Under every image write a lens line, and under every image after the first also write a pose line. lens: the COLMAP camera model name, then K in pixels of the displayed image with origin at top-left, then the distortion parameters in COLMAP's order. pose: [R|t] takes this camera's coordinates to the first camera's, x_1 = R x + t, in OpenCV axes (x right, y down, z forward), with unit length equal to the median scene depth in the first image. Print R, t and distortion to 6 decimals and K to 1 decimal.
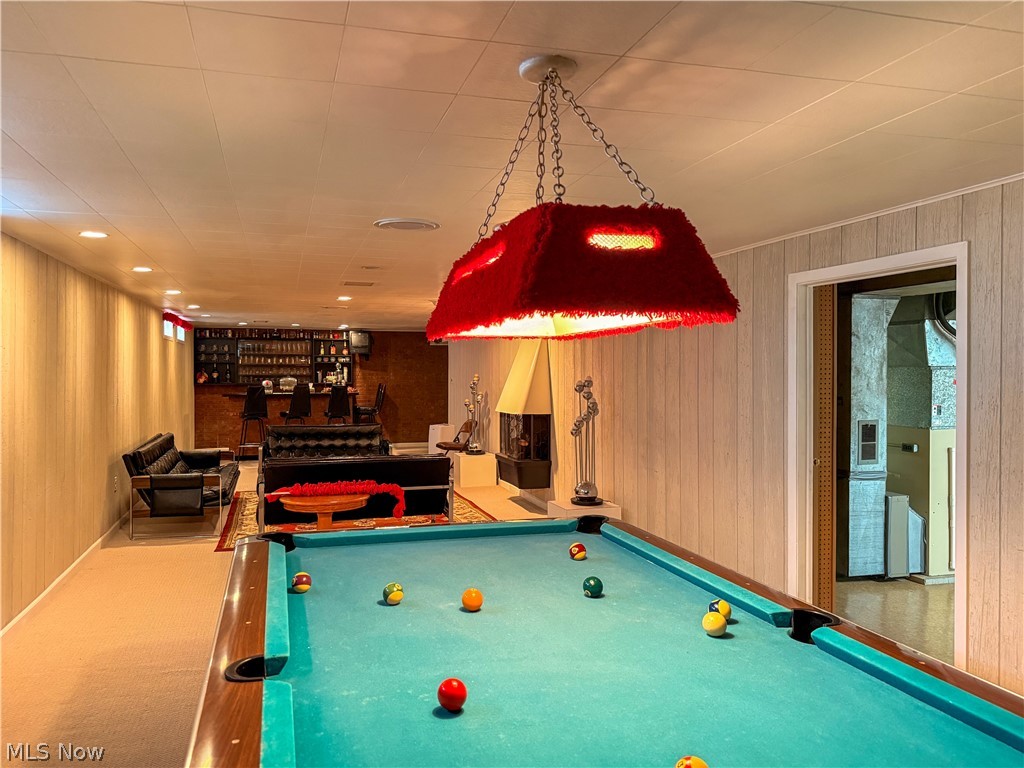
lens RADIAL K [[729.0, 0, 493.6], [0, 729.0, 379.4], [0, 0, 1]] dist [0.048828, -0.048409]
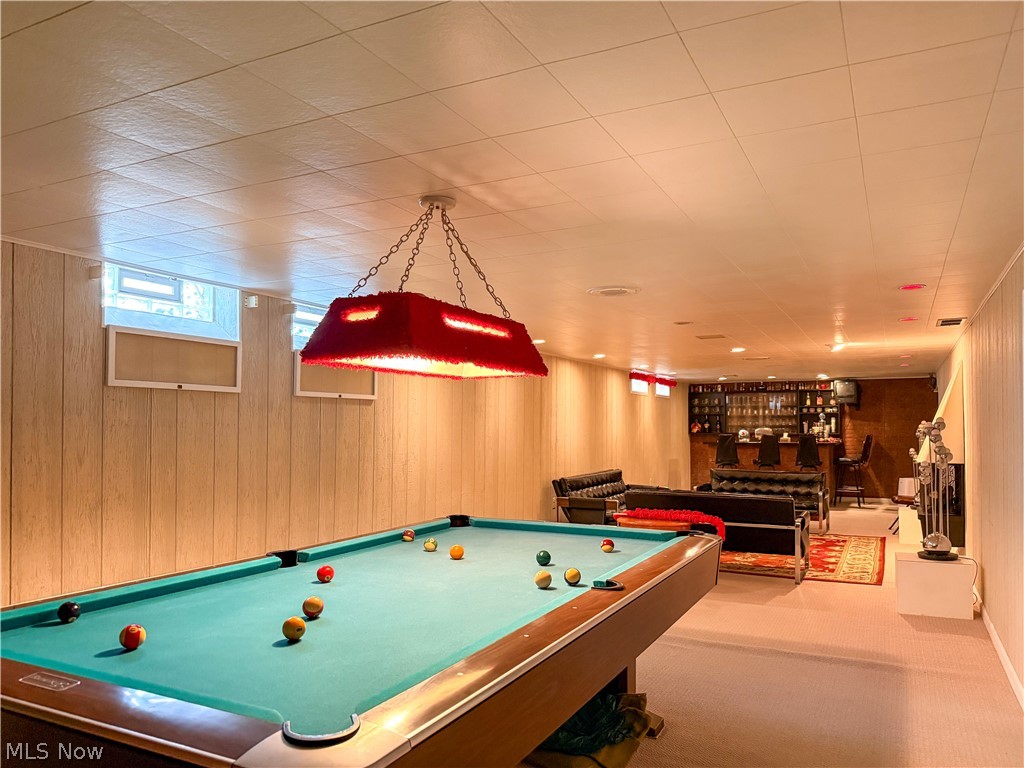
lens RADIAL K [[729.0, 0, 527.8], [0, 729.0, 423.9], [0, 0, 1]] dist [0.048828, -0.048409]
pose [[0.730892, -0.005237, -0.682473, 0.224750], [-0.006905, 0.999863, -0.015067, 0.012478], [0.682458, 0.015725, 0.730756, -0.000790]]
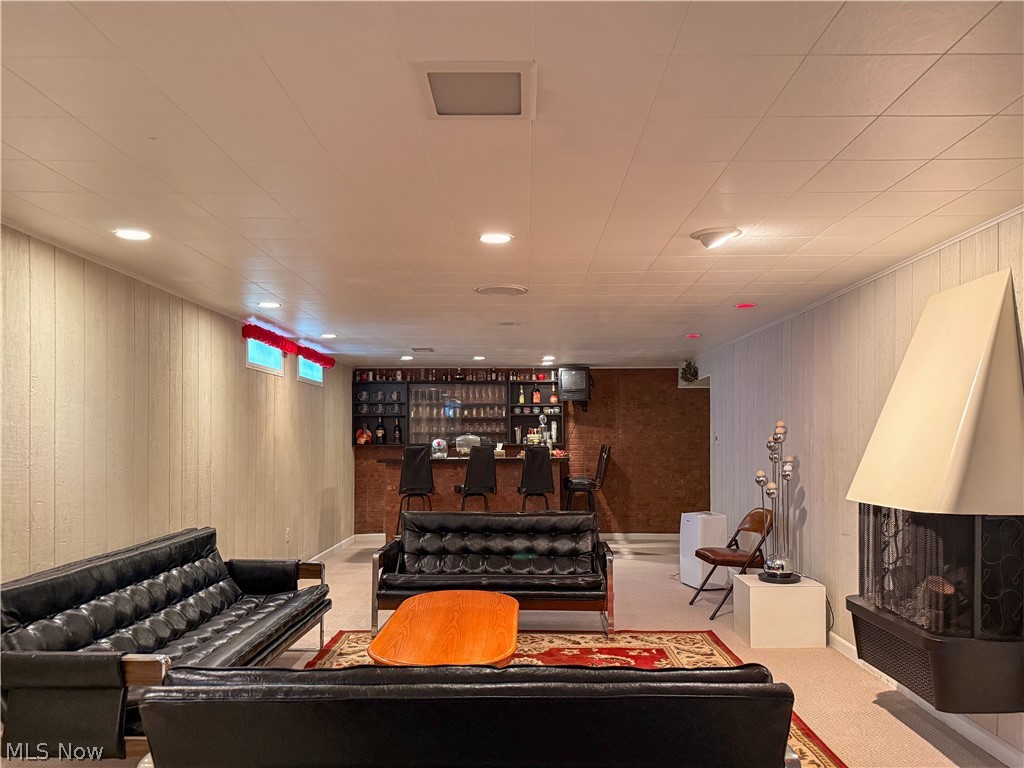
lens RADIAL K [[729.0, 0, 503.2], [0, 729.0, 430.0], [0, 0, 1]] dist [0.048828, -0.048409]
pose [[0.951440, -0.007015, -0.307755, -0.045852], [0.000006, 0.999741, -0.022769, 0.009705], [0.307835, 0.021662, 0.951193, 0.424989]]
